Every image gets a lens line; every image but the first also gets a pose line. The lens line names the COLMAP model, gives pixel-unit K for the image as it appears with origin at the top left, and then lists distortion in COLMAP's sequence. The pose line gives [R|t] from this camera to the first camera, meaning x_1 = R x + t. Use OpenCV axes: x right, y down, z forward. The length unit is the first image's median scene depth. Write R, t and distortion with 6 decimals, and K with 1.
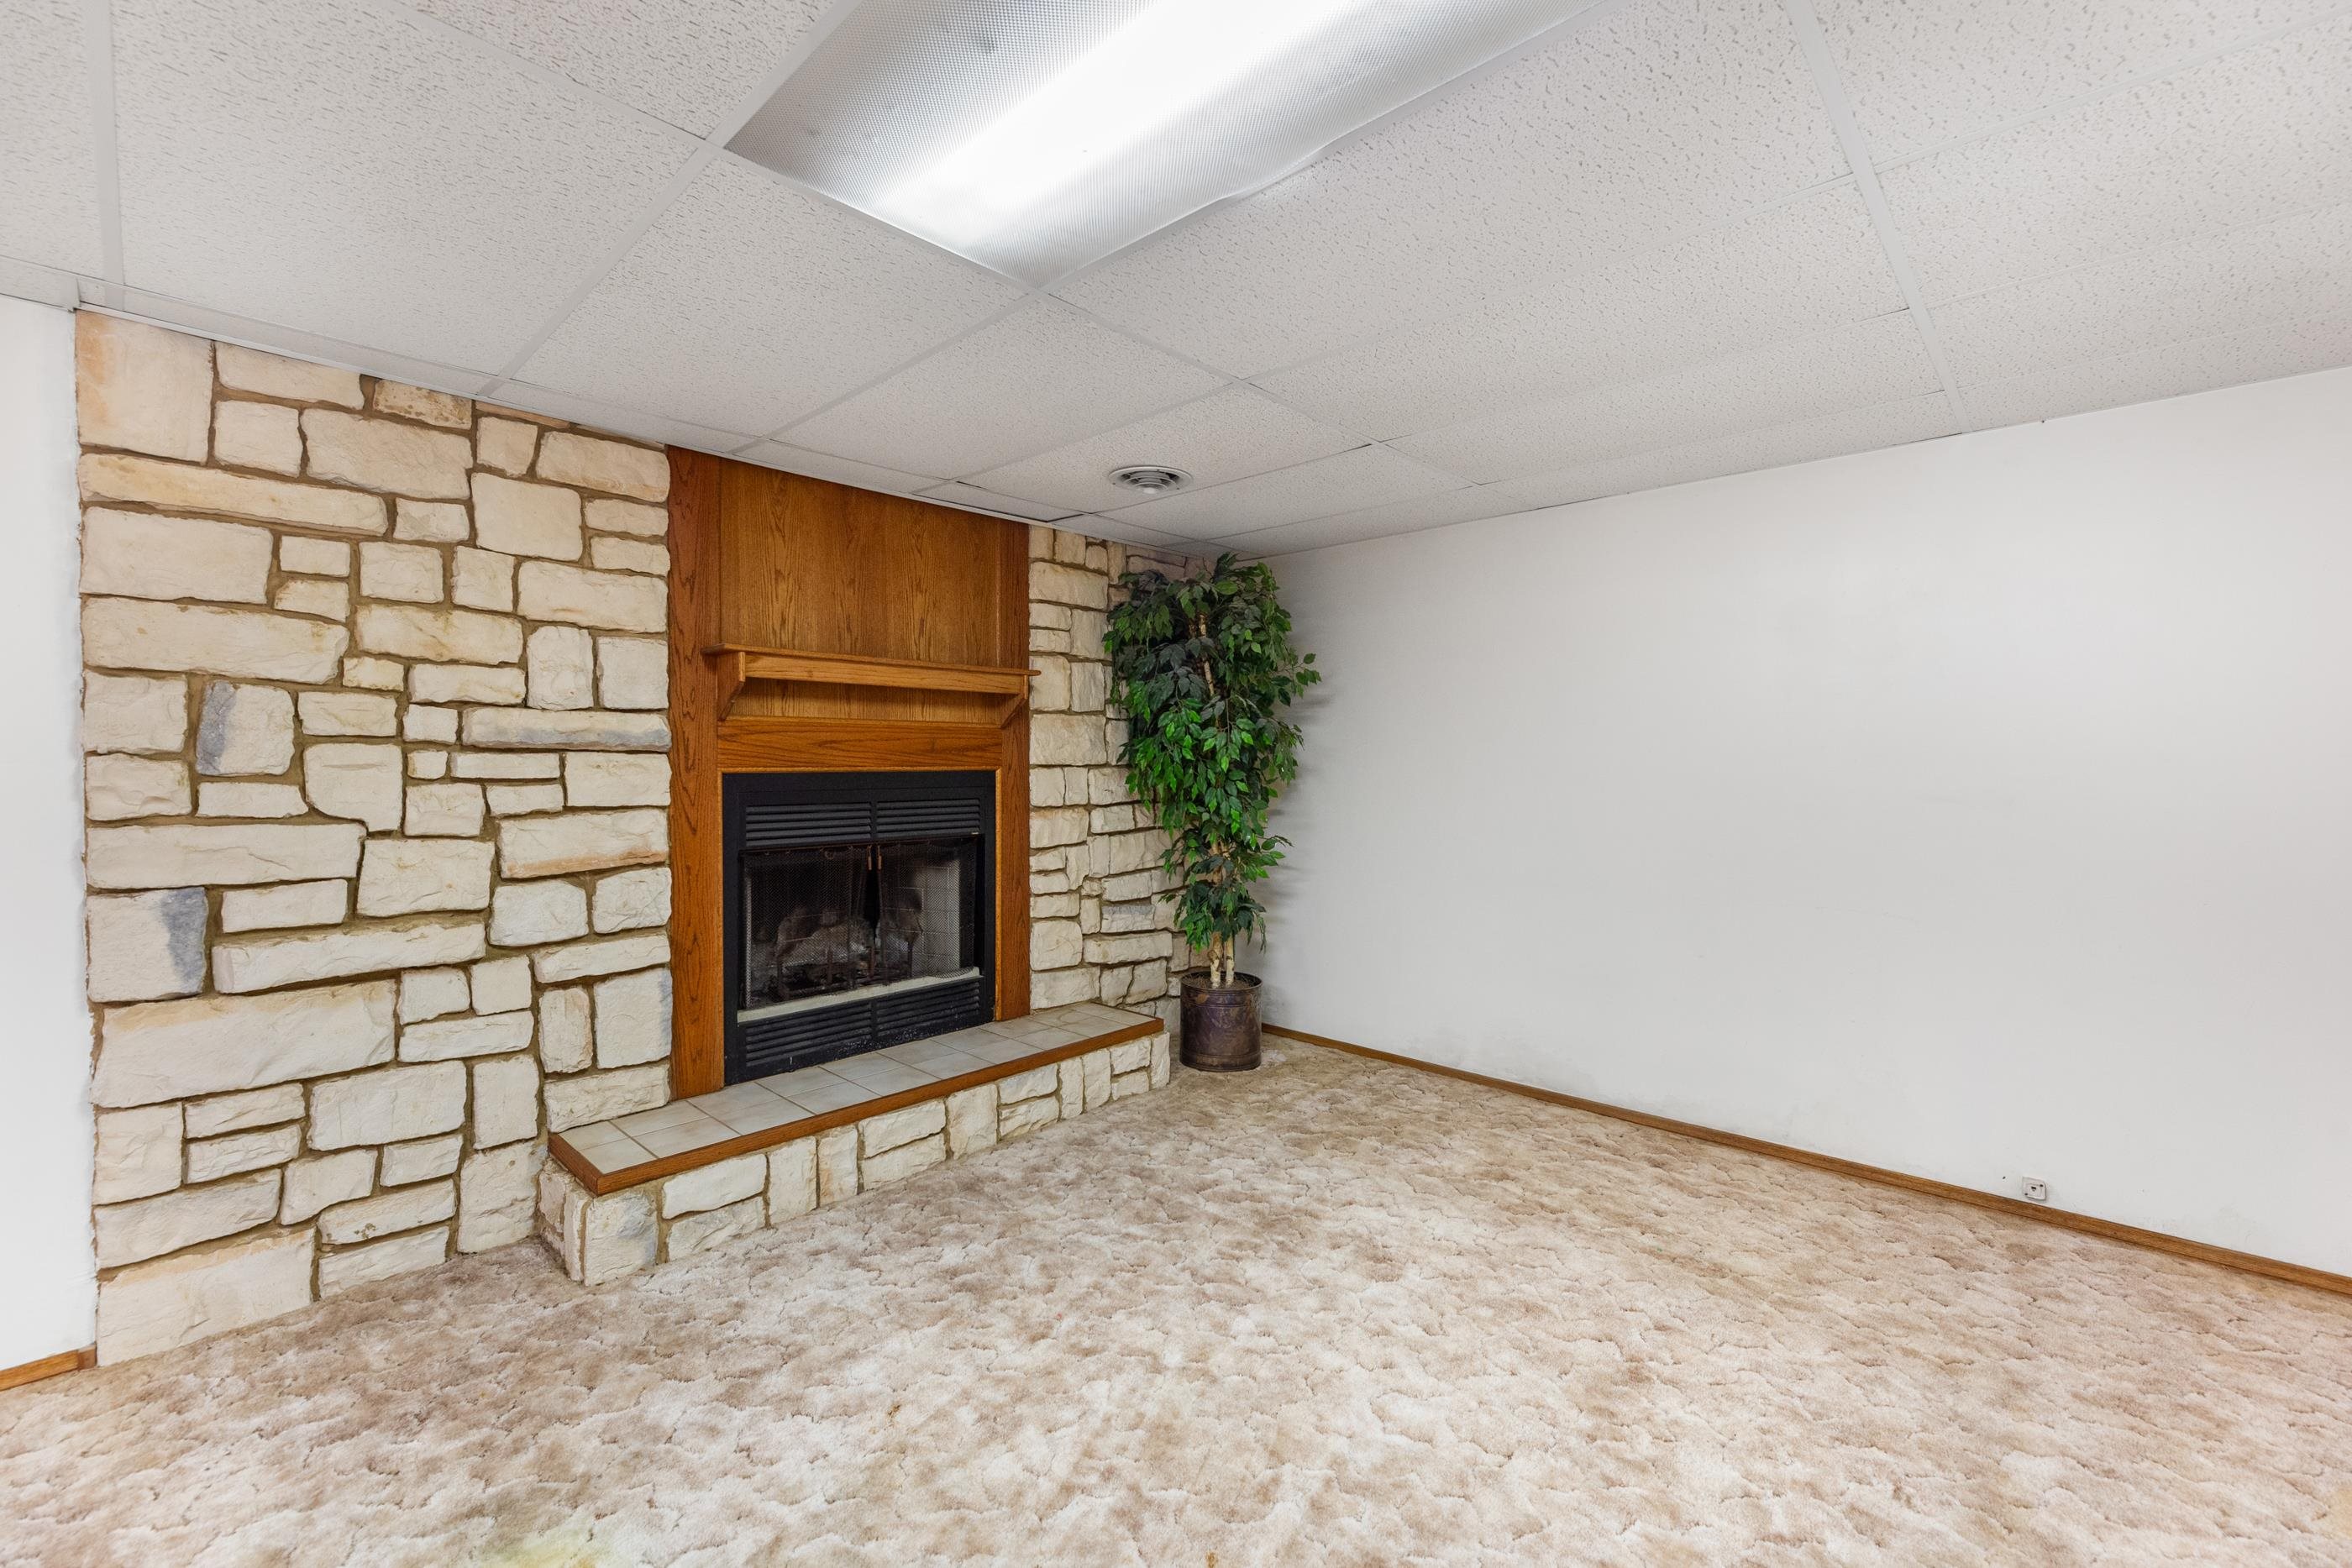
lens RADIAL K [[963.1, 0, 1175.7], [0, 963.1, 758.0], [0, 0, 1]] dist [-0.000550, 0.000059]
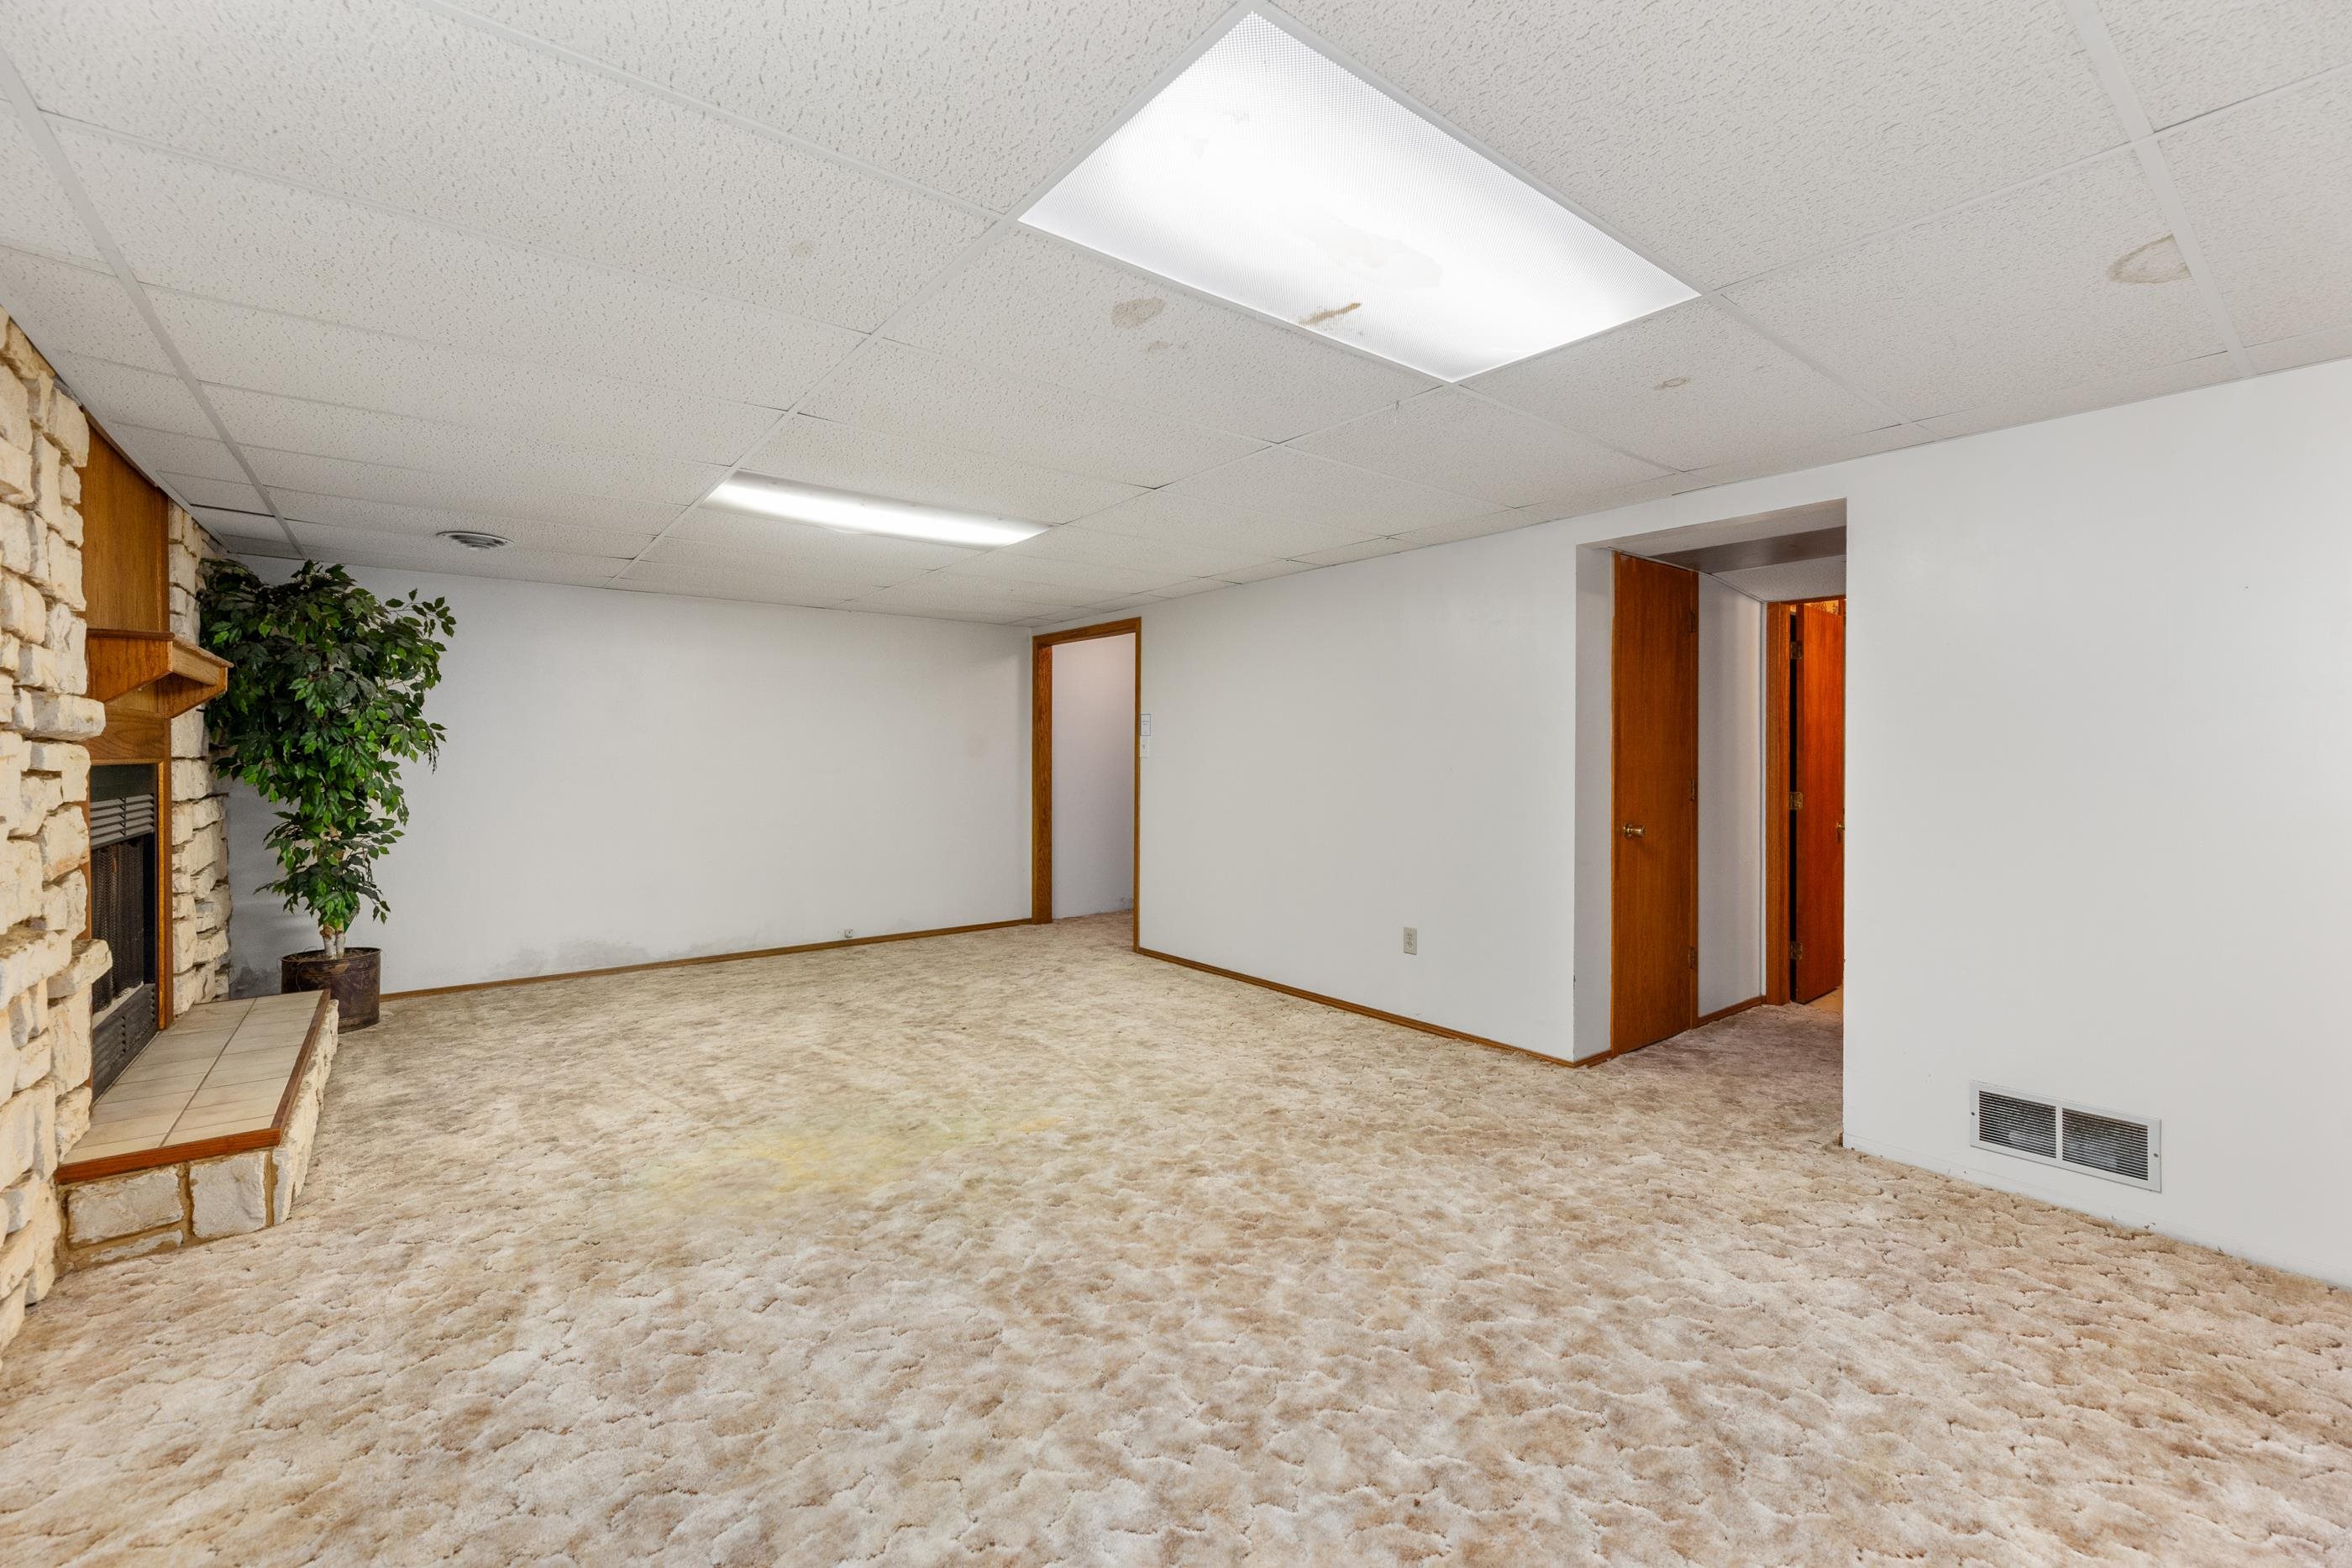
lens RADIAL K [[963.1, 0, 1175.7], [0, 963.1, 758.0], [0, 0, 1]] dist [-0.000550, 0.000059]
pose [[0.149048, -0.000230, 0.988830, -1.361078], [-0.004678, 0.999989, 0.000938, 0.003817], [-0.988819, -0.004766, 0.149045, -0.163619]]
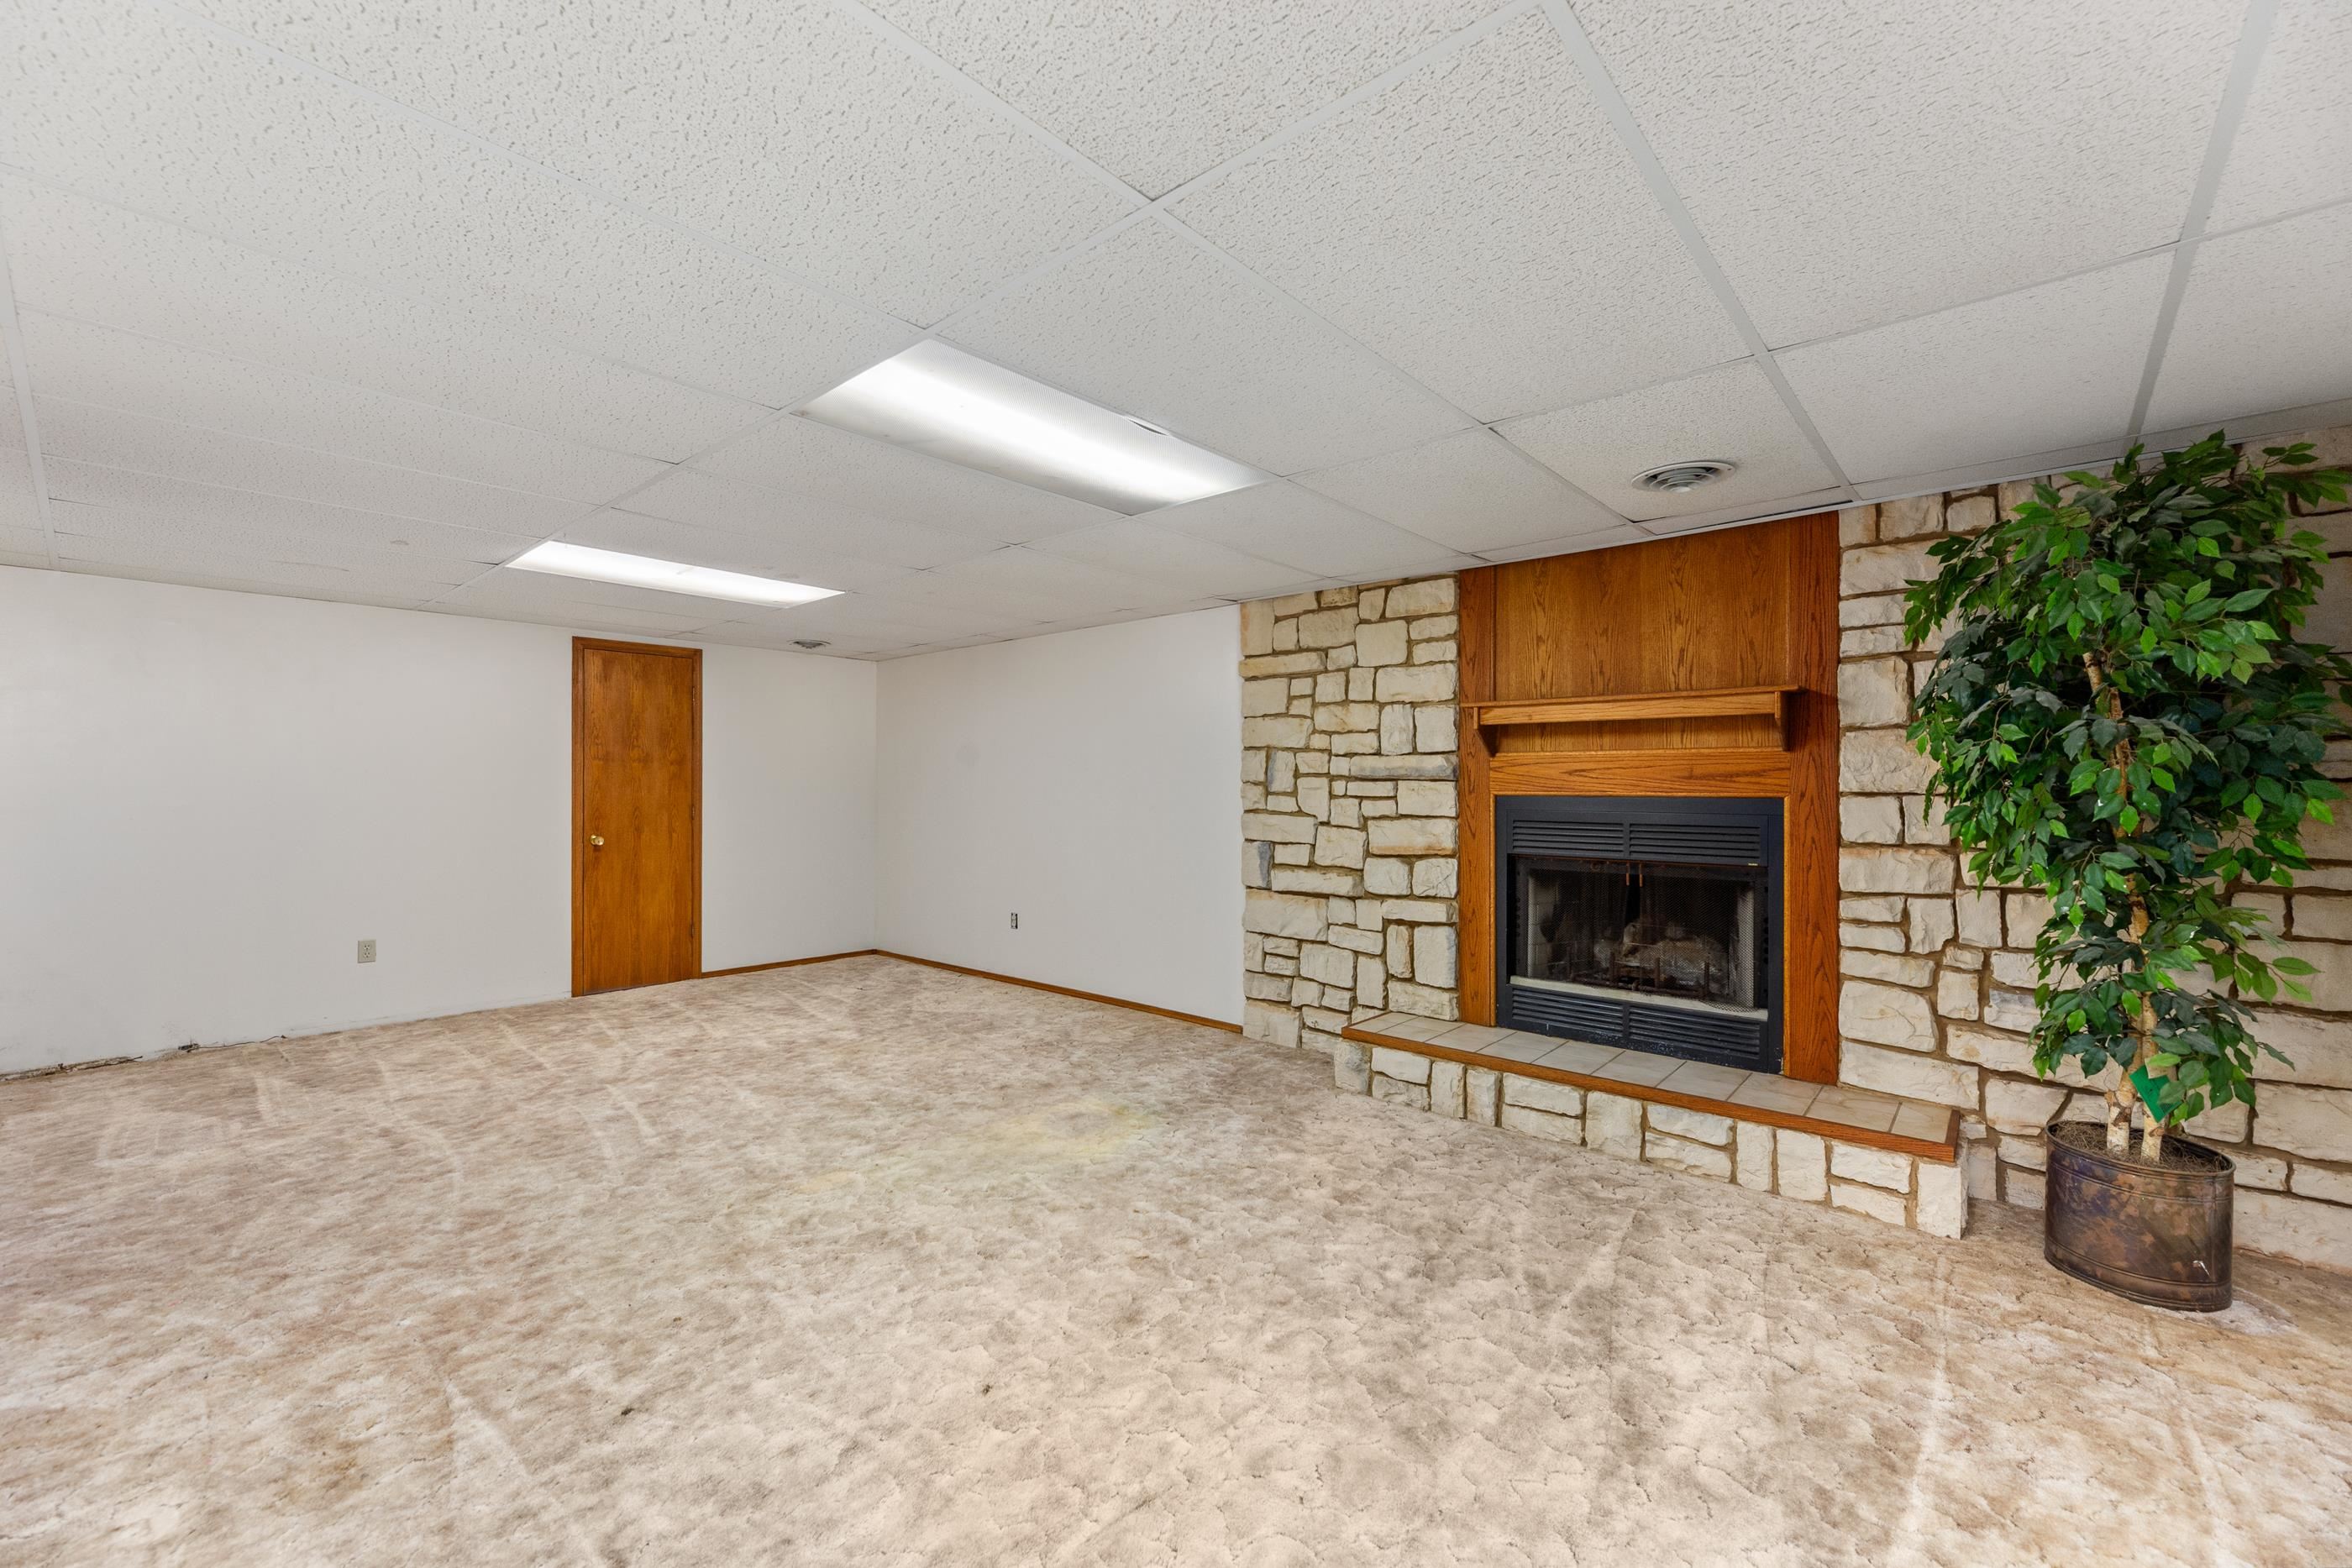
lens RADIAL K [[951.8, 0, 1172.2], [0, 951.8, 773.5], [0, 0, 1]] dist [-0.000568, 0.000054]
pose [[0.034413, -0.012164, -0.999334, 0.978497], [-0.000420, 0.999926, -0.012186, 0.001305], [0.999408, 0.000839, 0.034405, 0.563259]]
